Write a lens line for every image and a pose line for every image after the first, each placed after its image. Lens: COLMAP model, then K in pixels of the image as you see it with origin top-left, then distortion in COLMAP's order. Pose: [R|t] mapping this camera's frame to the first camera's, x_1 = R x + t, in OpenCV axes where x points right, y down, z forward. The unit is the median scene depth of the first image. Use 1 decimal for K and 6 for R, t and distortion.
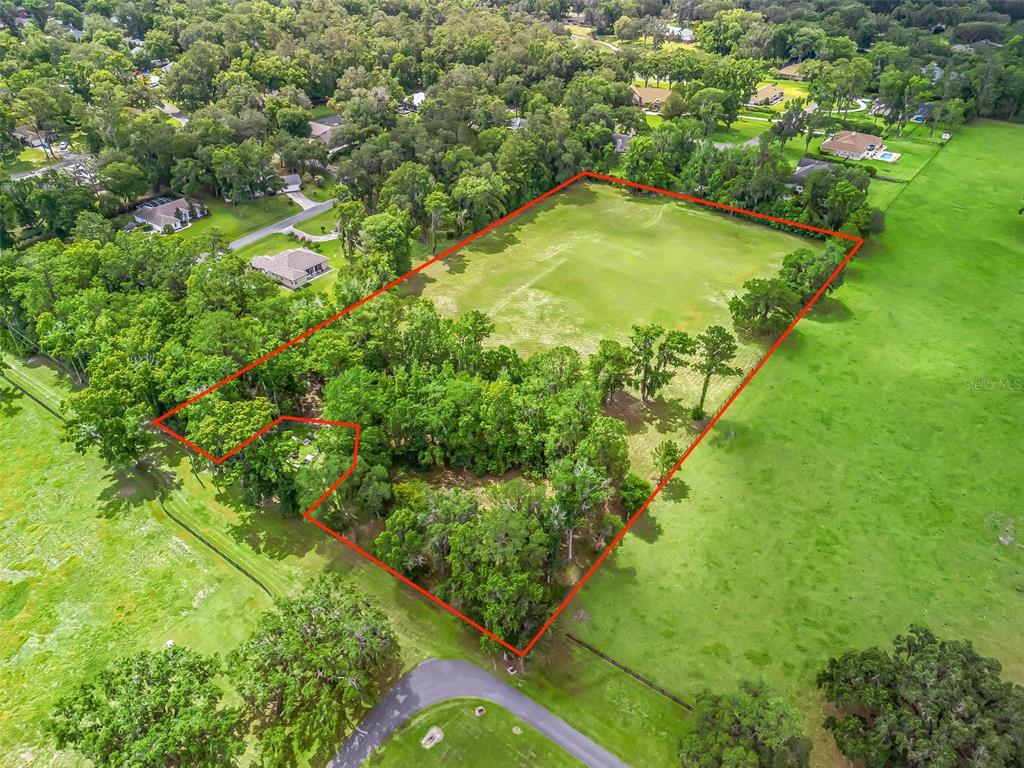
lens RADIAL K [[761.9, 0, 512.0], [0, 761.9, 384.0], [0, 0, 1]] dist [0.079706, -0.091380]
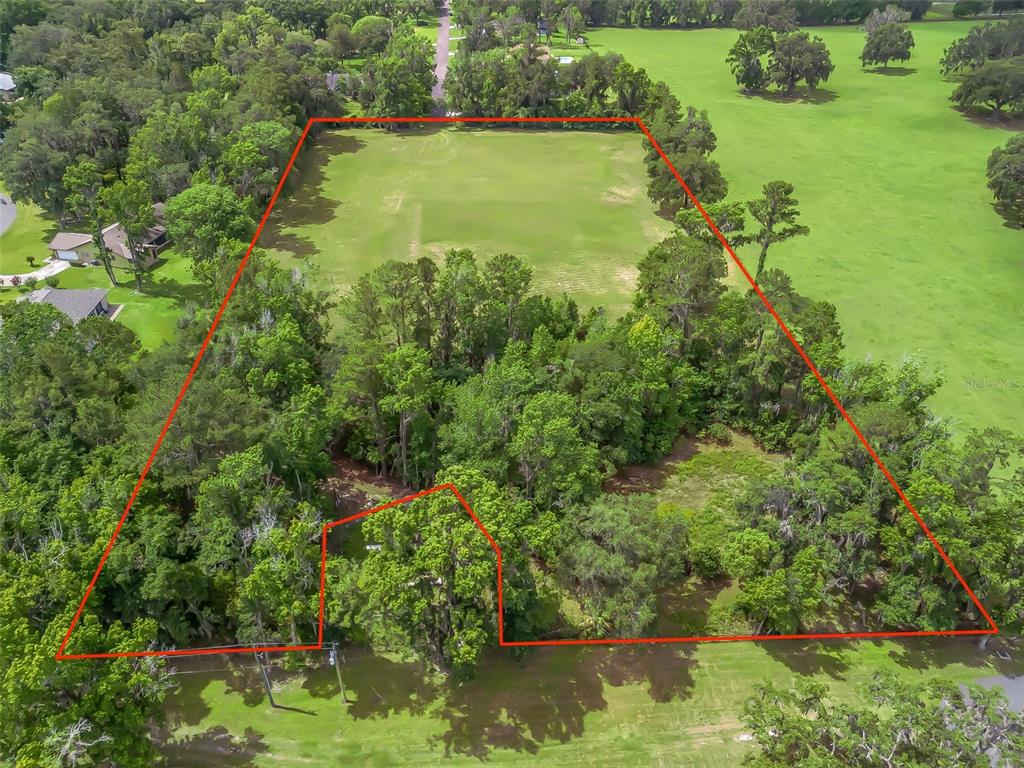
lens RADIAL K [[761.9, 0, 512.0], [0, 761.9, 384.0], [0, 0, 1]] dist [0.079706, -0.091380]
pose [[0.763337, -0.359426, 0.536778, -0.465384], [0.364631, 0.925629, 0.101269, -0.059599], [-0.533256, 0.118423, 0.837624, 0.470627]]
